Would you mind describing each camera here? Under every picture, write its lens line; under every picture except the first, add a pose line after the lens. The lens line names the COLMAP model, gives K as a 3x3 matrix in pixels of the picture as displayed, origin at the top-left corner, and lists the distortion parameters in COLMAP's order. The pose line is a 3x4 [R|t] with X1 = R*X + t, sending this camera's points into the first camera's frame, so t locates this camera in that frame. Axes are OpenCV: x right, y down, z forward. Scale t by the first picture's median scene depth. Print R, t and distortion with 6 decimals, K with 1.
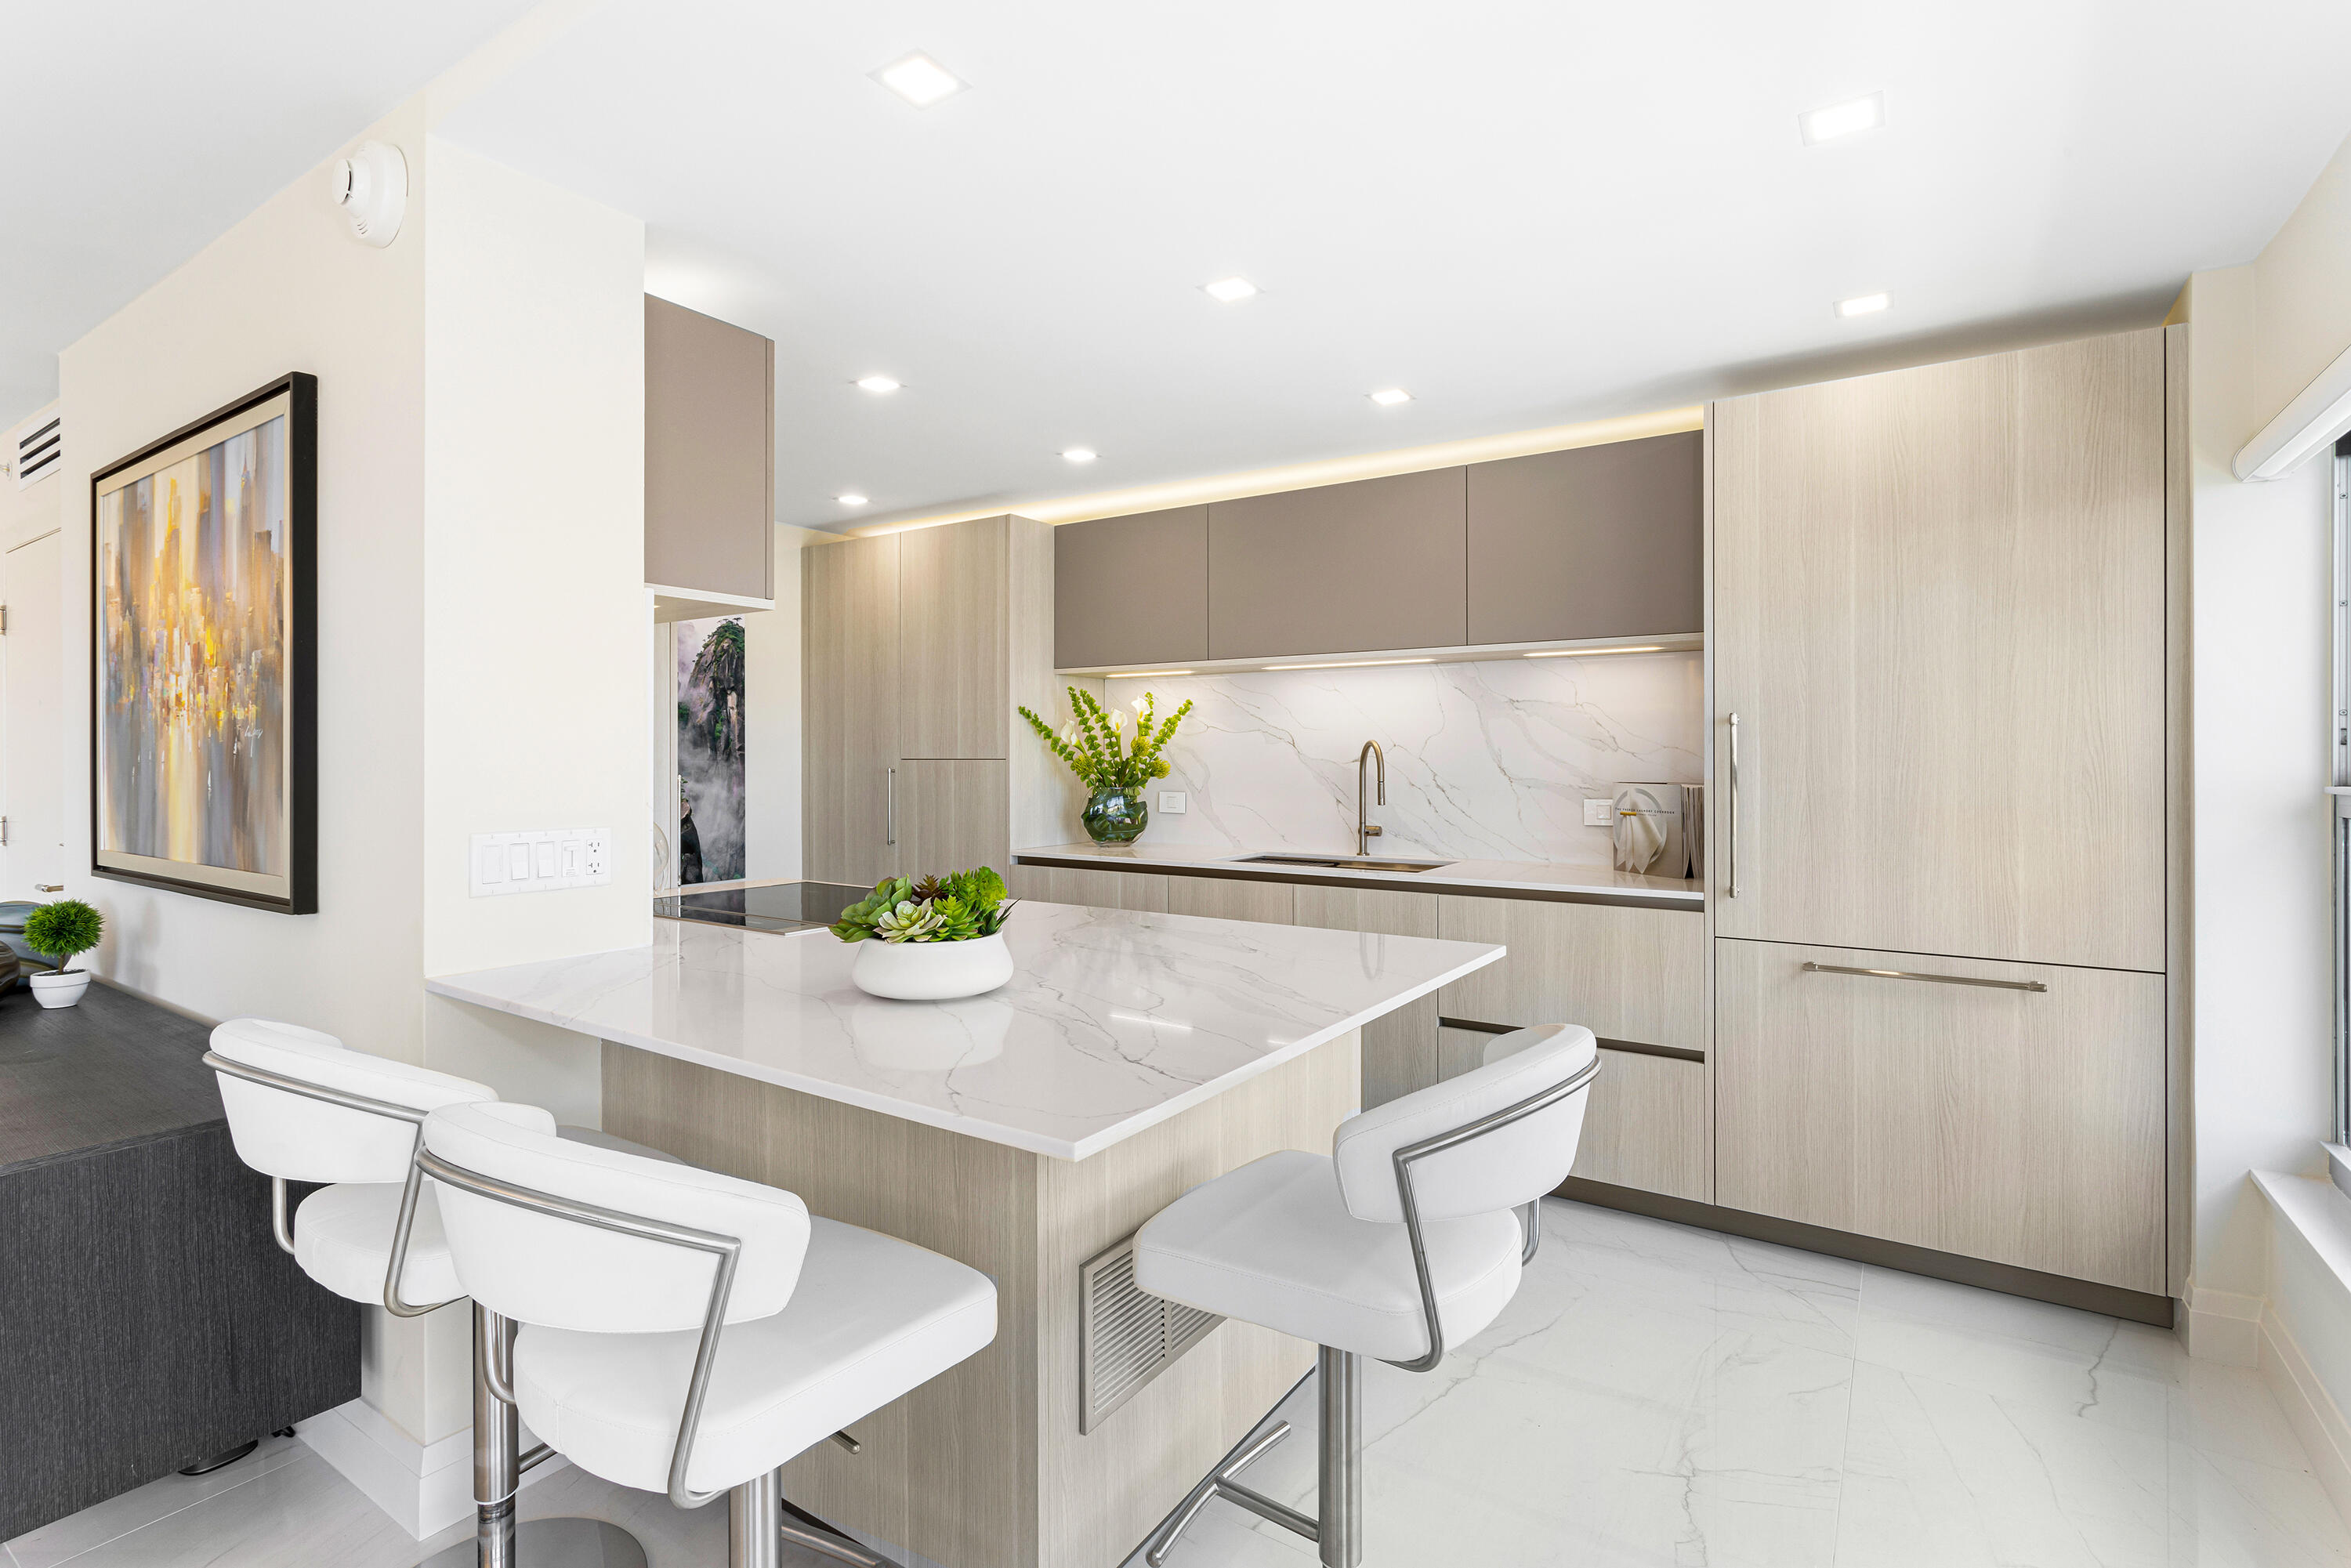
lens RADIAL K [[1134.3, 0, 1166.5], [0, 1134.3, 757.6], [0, 0, 1]] dist [0.002857, 0.000894]
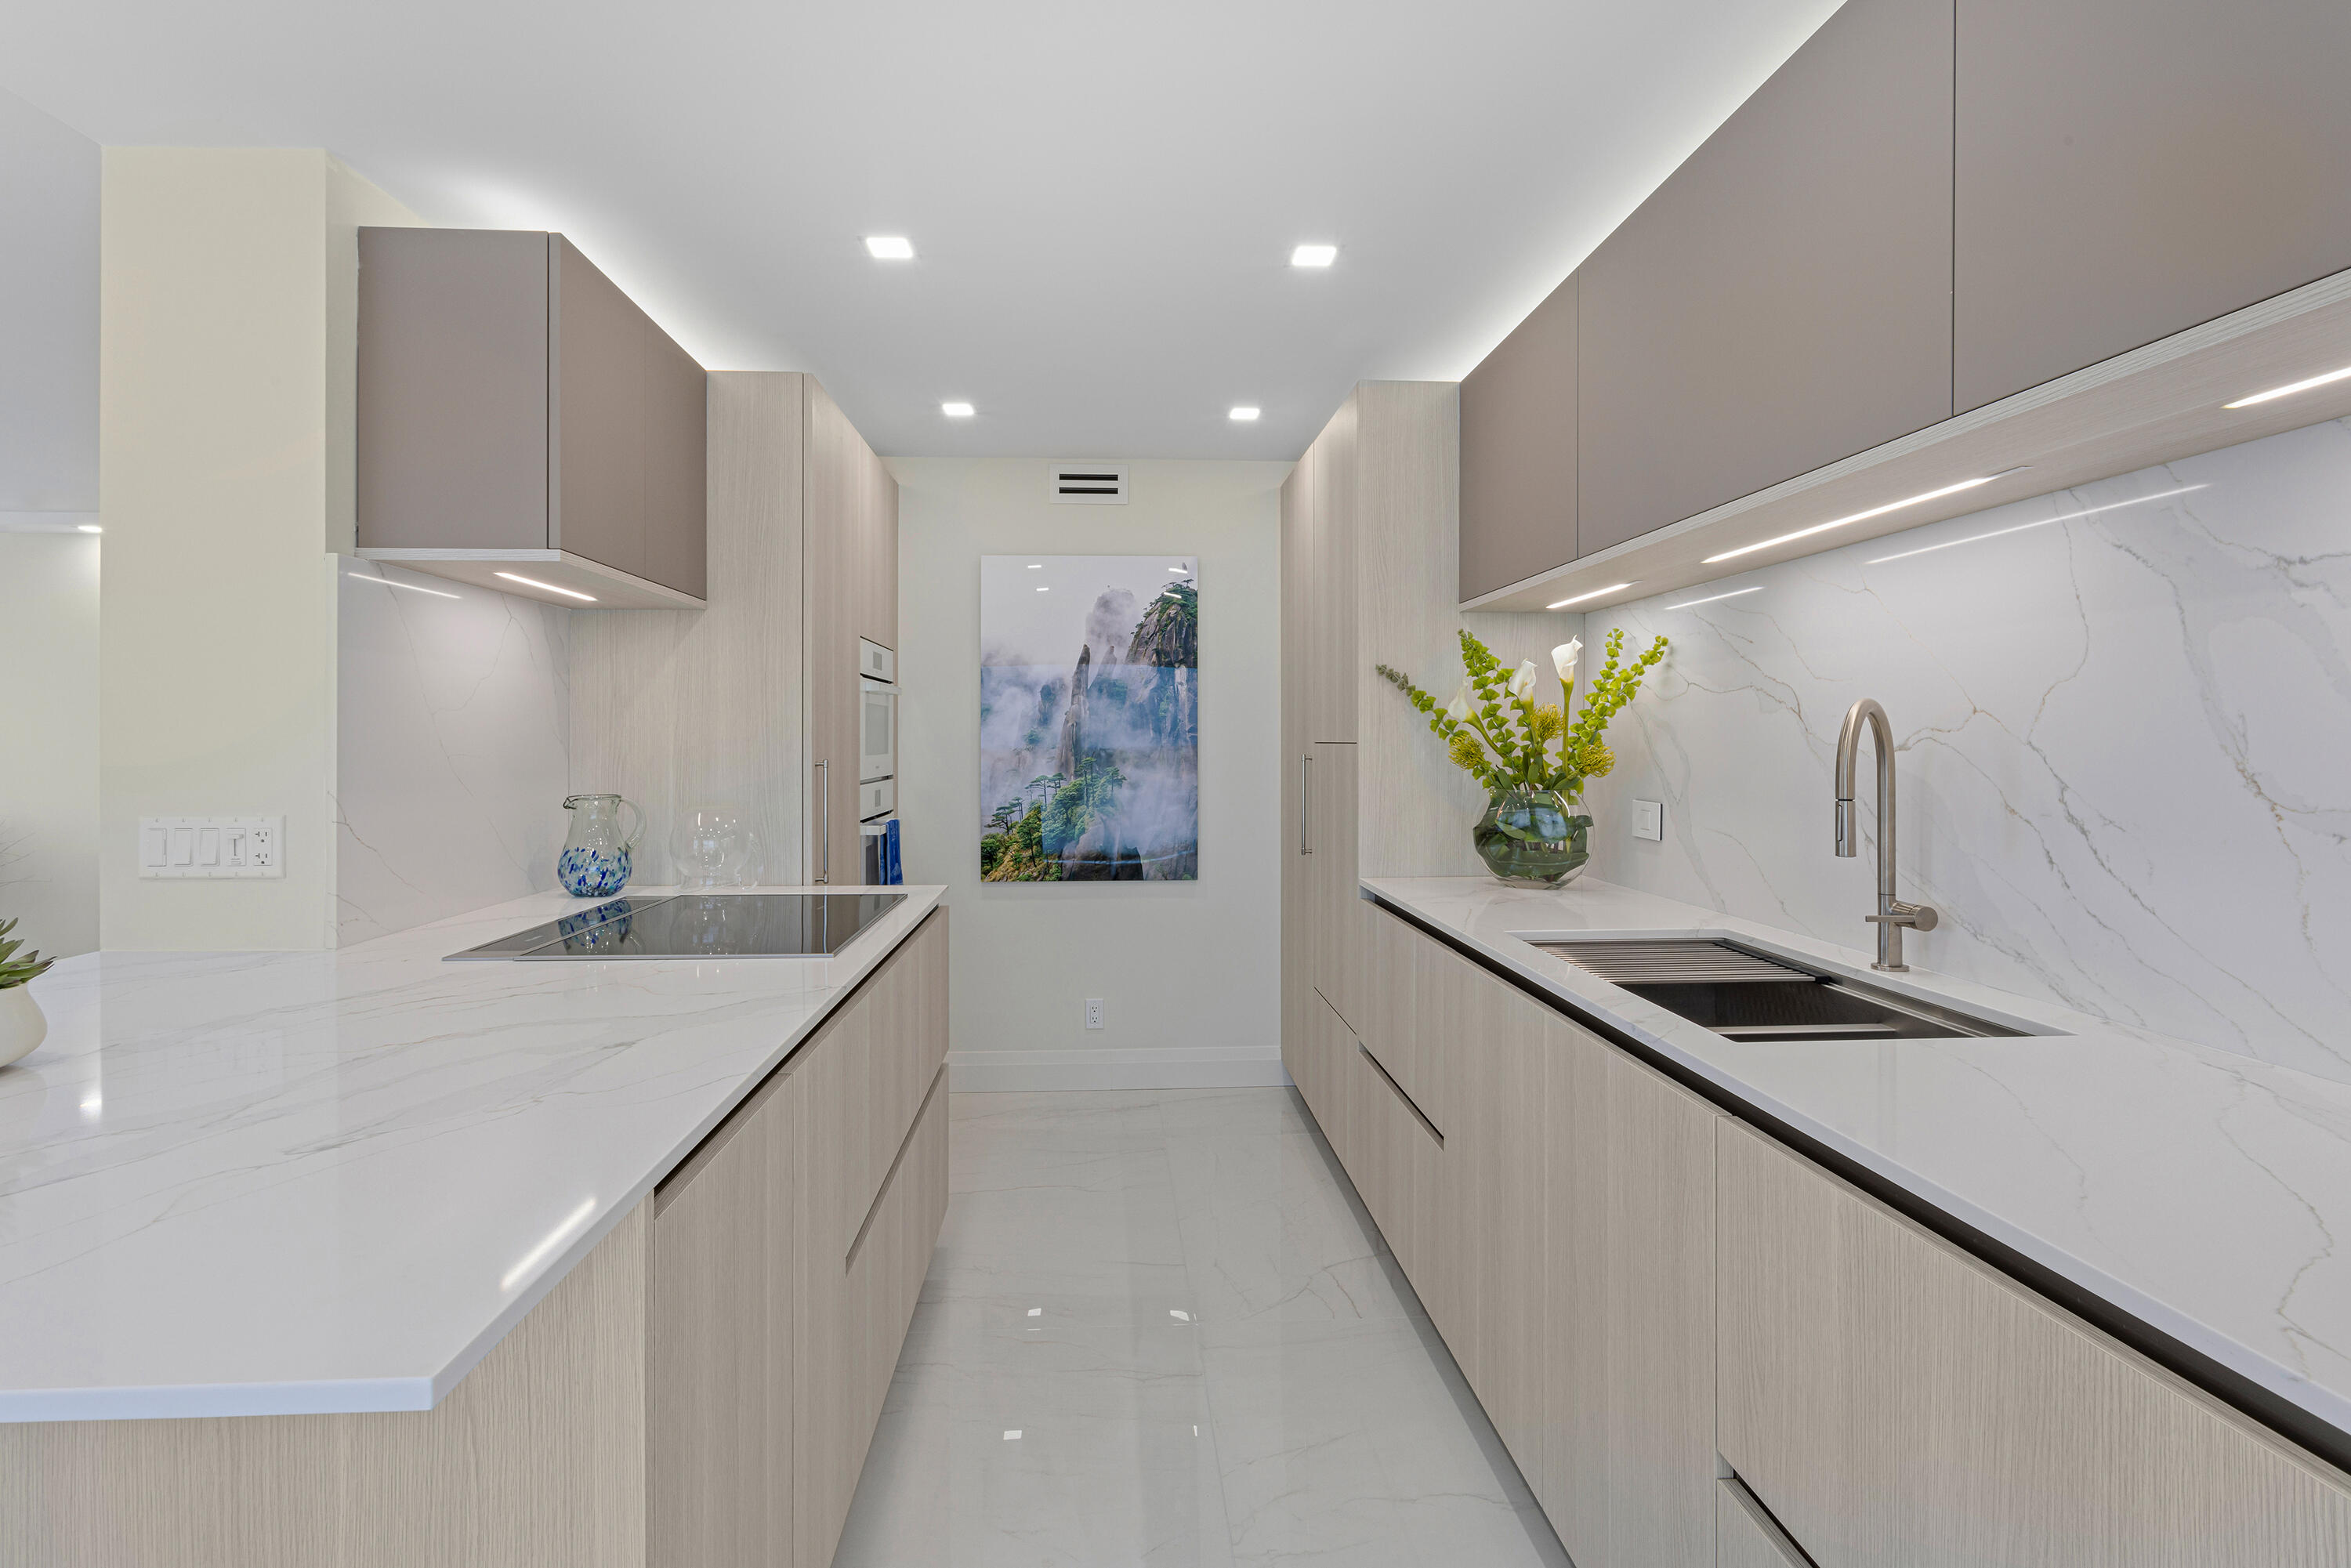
lens RADIAL K [[1134.3, 0, 1166.5], [0, 1134.3, 757.6], [0, 0, 1]] dist [0.002857, 0.000894]
pose [[0.604955, 0.012578, -0.796160, 0.312234], [-0.000719, 0.999883, 0.015250, -0.000126], [0.796259, -0.008653, 0.604894, 0.471294]]
